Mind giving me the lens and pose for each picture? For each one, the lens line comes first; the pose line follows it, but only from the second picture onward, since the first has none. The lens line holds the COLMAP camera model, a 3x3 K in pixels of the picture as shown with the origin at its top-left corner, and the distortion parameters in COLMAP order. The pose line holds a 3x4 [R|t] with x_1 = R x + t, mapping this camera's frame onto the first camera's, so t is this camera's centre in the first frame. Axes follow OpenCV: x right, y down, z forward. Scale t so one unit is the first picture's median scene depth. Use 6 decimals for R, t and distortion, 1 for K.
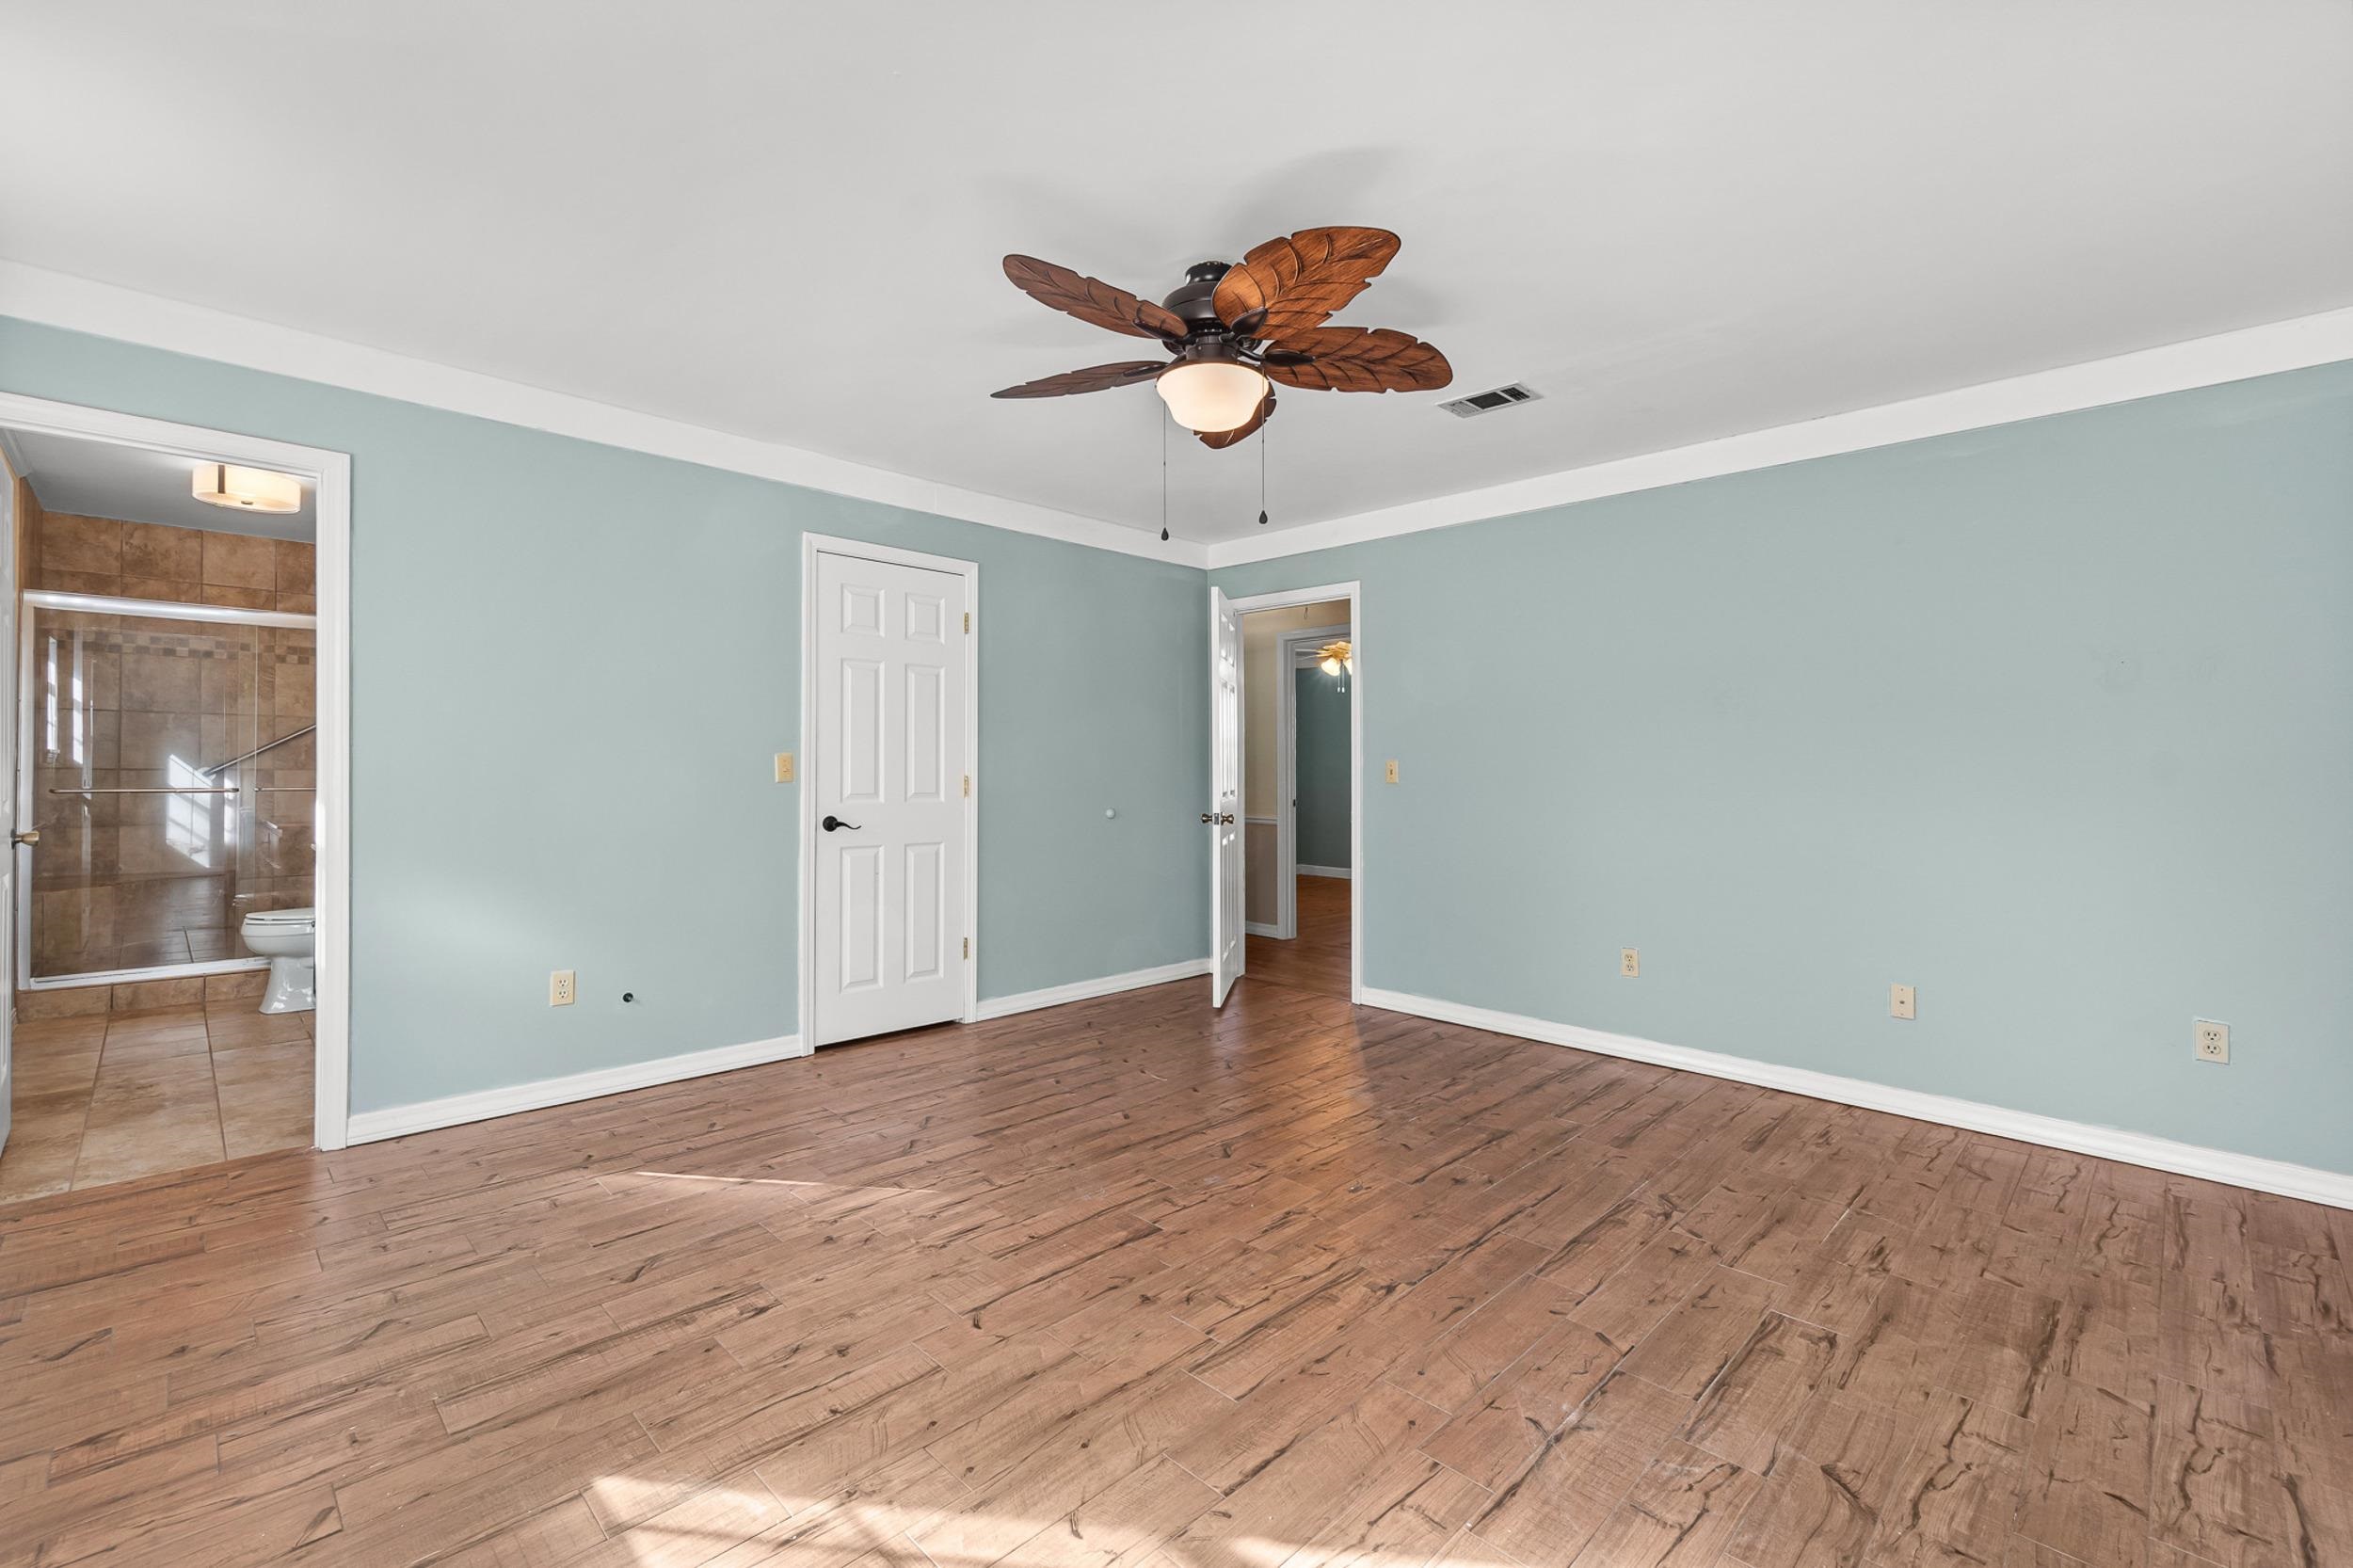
lens RADIAL K [[1008.3, 0, 1162.6], [0, 1008.3, 764.1], [0, 0, 1]] dist [0.005001, 0.001754]
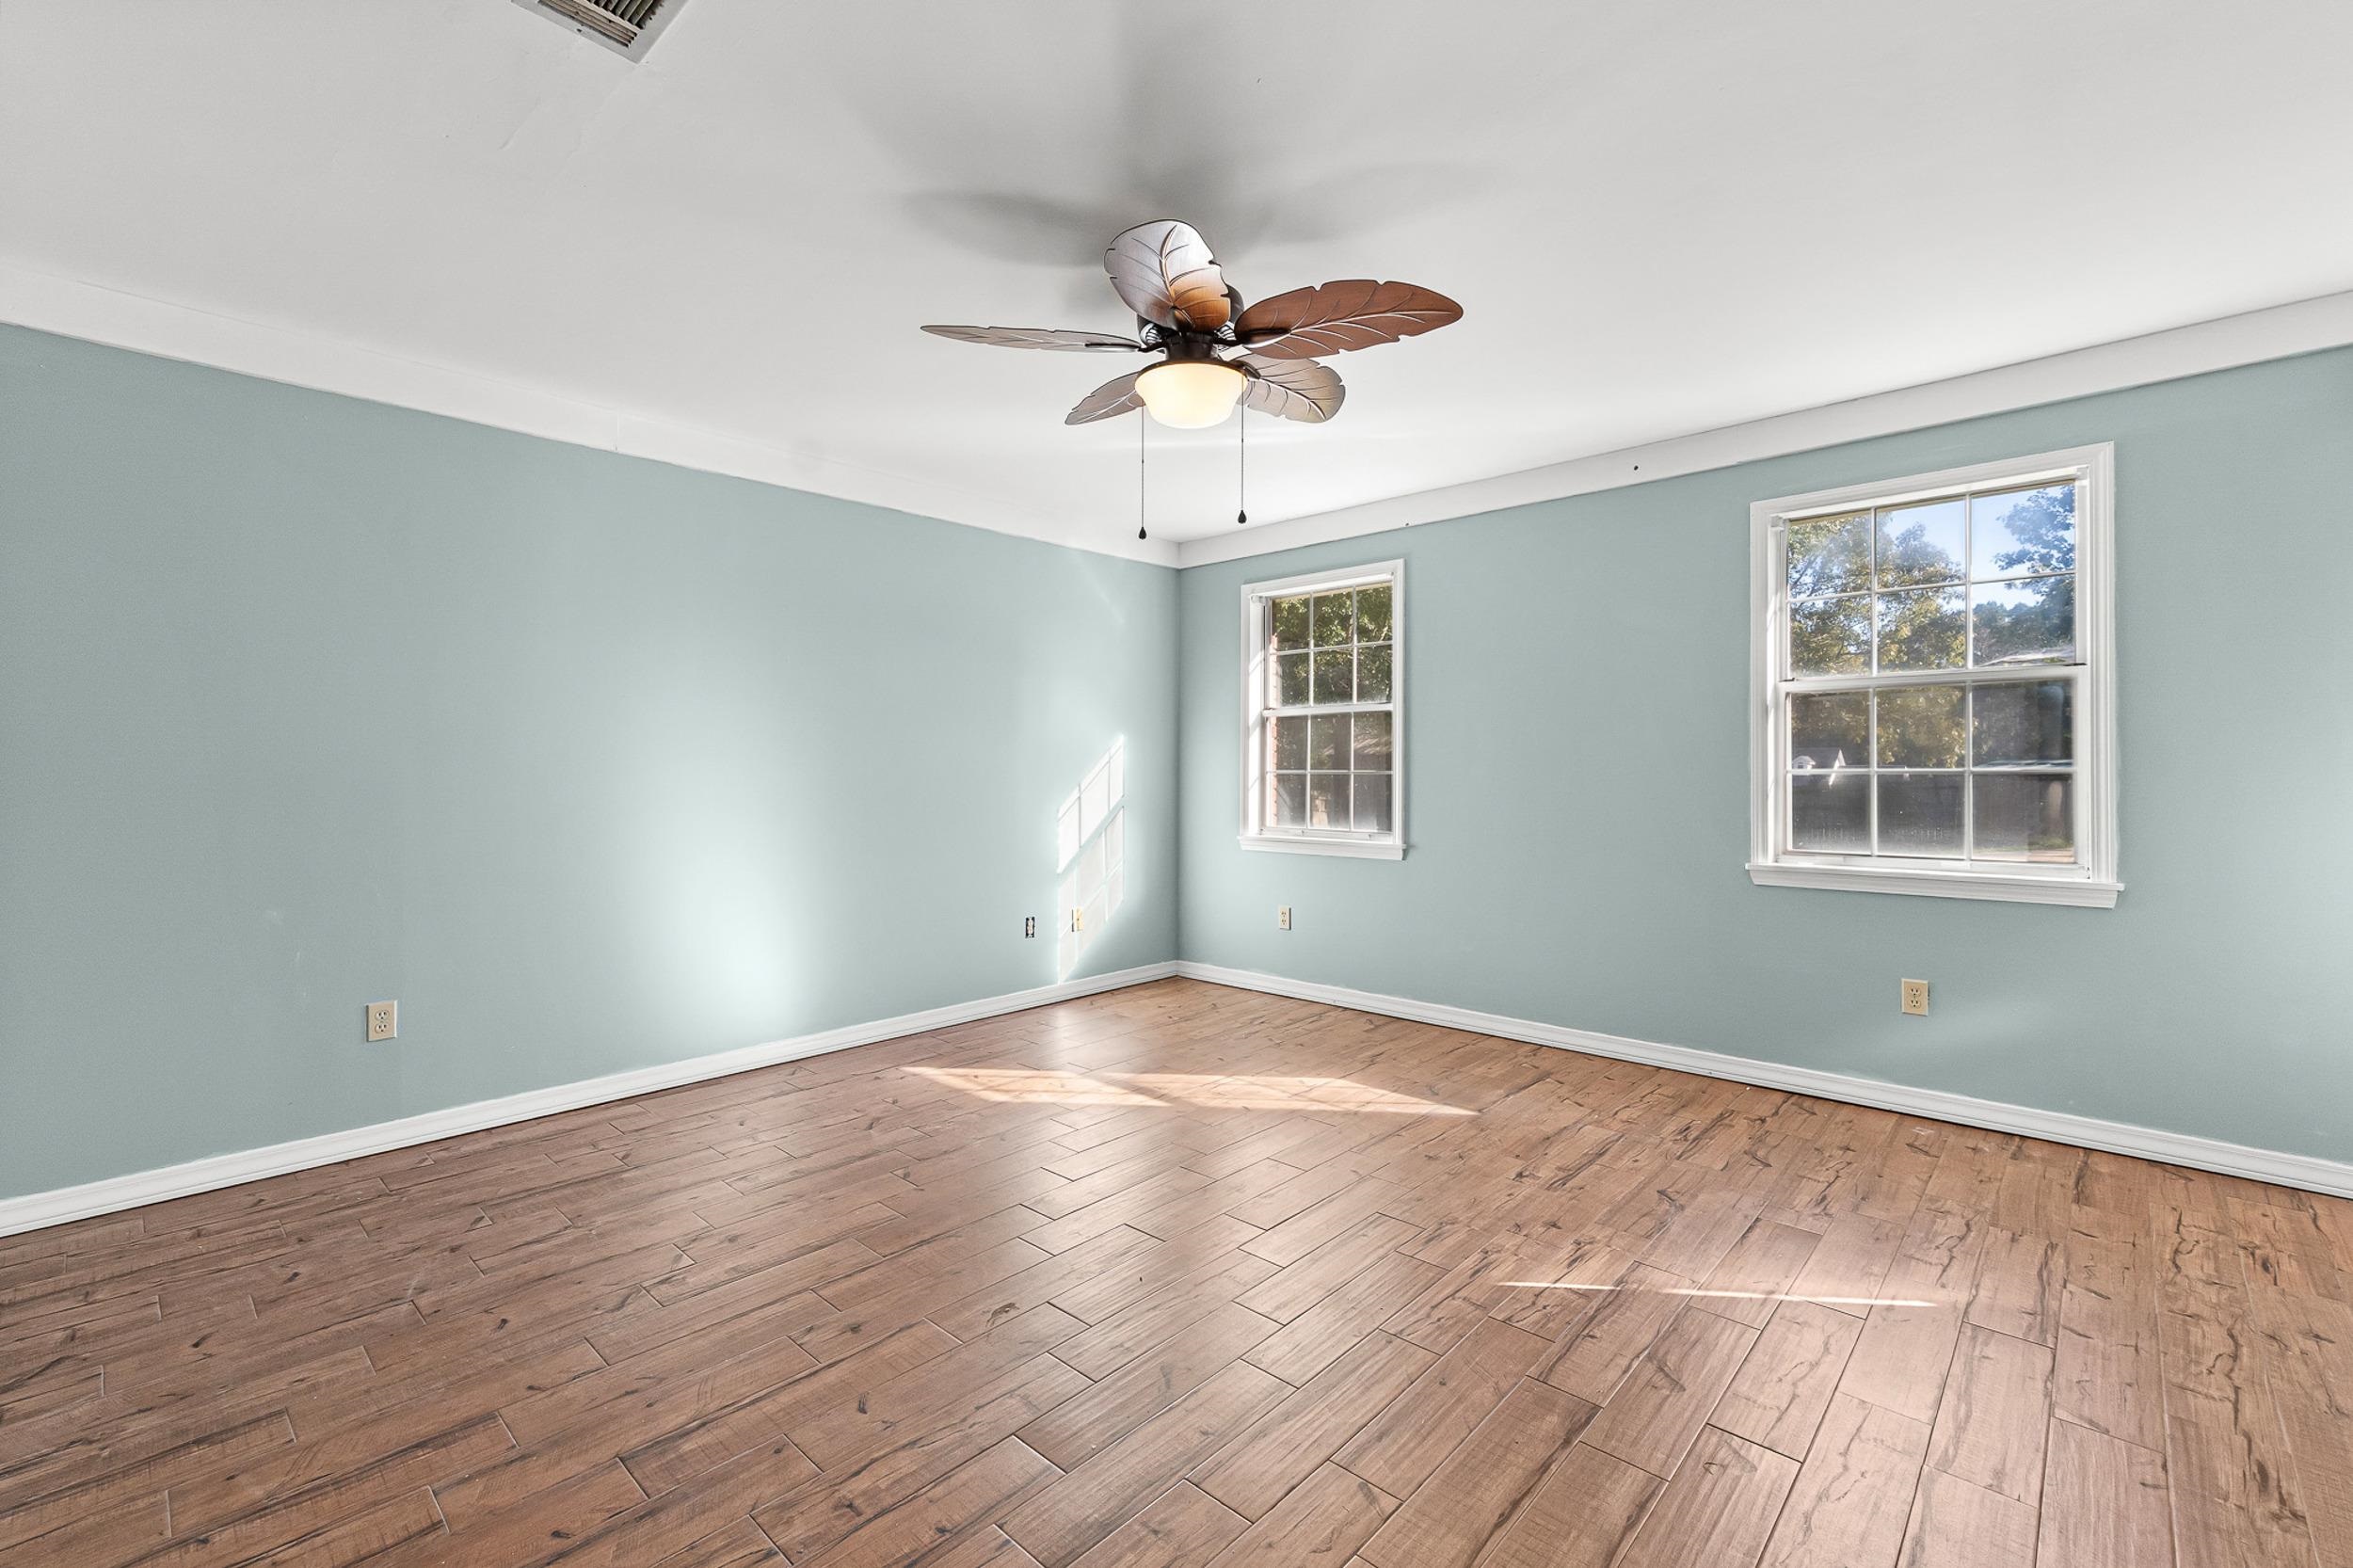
lens RADIAL K [[1008.3, 0, 1176.5], [0, 1008.3, 772.9], [0, 0, 1]] dist [0.005001, 0.001754]
pose [[-0.998913, -0.007434, -0.046006, 0.100028], [-0.007418, 0.999972, -0.000503, 0.007054], [0.046009, -0.000161, -0.998941, 1.836408]]
